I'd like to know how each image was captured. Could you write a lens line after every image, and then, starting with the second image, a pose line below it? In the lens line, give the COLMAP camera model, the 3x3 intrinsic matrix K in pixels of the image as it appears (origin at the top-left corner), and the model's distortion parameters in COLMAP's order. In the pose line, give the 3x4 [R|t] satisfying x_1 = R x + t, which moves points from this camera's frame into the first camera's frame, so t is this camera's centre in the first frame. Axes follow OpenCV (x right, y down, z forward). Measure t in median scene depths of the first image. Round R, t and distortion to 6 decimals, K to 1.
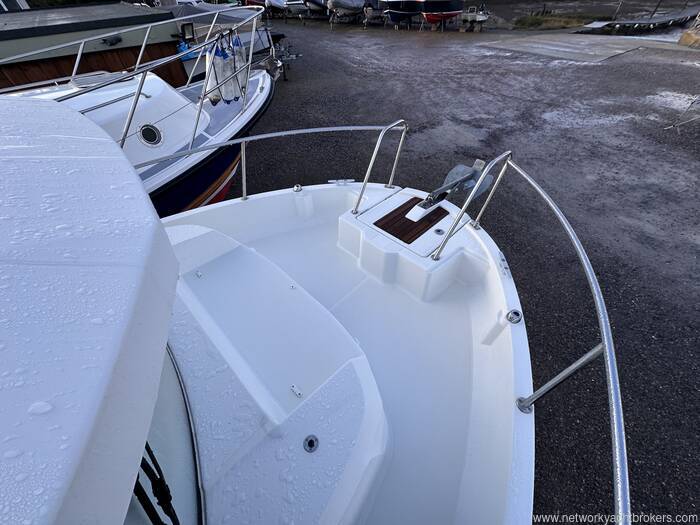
lens RADIAL K [[278.2, 0, 349.4], [0, 278.2, 263.6], [0, 0, 1]] dist [-0.001013, -0.000293]
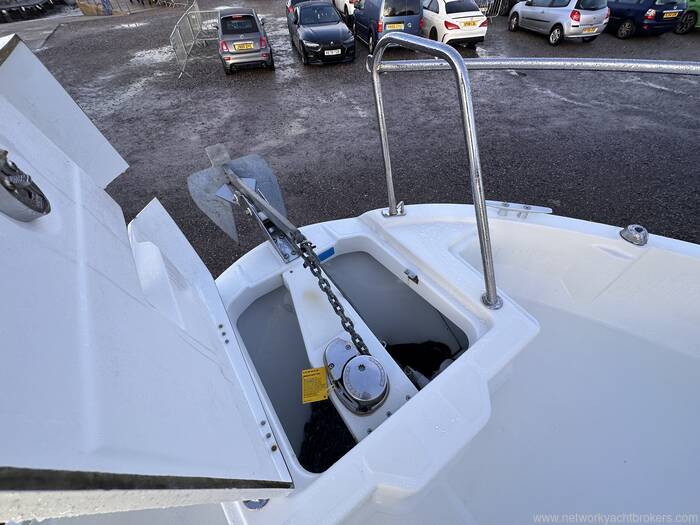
lens RADIAL K [[278.2, 0, 351.0], [0, 278.2, 263.3], [0, 0, 1]] dist [-0.001013, -0.000293]
pose [[0.164386, -0.743326, 0.648416, 0.008690], [0.726736, 0.535745, 0.429921, -0.088749], [-0.666957, 0.400555, 0.628271, 0.188219]]
